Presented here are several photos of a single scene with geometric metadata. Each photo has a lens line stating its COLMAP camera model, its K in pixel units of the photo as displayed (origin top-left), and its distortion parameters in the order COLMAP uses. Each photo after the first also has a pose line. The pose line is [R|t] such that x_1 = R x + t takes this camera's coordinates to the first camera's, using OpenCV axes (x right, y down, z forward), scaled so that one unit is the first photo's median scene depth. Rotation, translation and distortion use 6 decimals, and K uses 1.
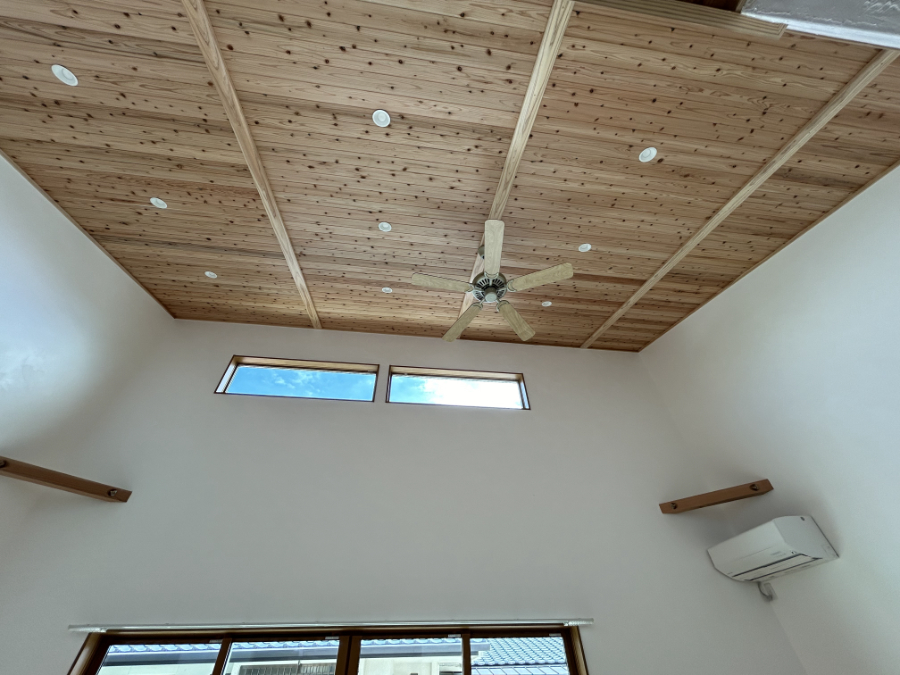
lens RADIAL K [[365.0, 0, 449.9], [0, 365.0, 338.6], [0, 0, 1]] dist [0.000811, 0.001173]
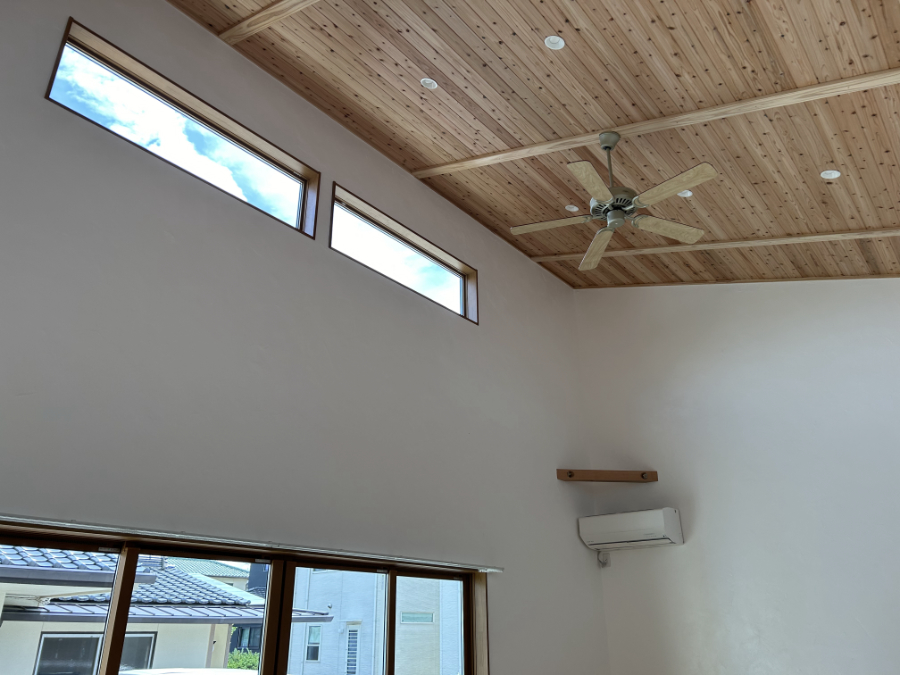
lens RADIAL K [[671.2, 0, 448.3], [0, 671.2, 335.7], [0, 0, 1]] dist [0.047363, -0.052773]
pose [[0.733566, 0.293652, 0.612902, -0.761231], [-0.484227, 0.858628, 0.168175, 0.018459], [-0.476870, -0.420151, 0.772054, -0.024216]]
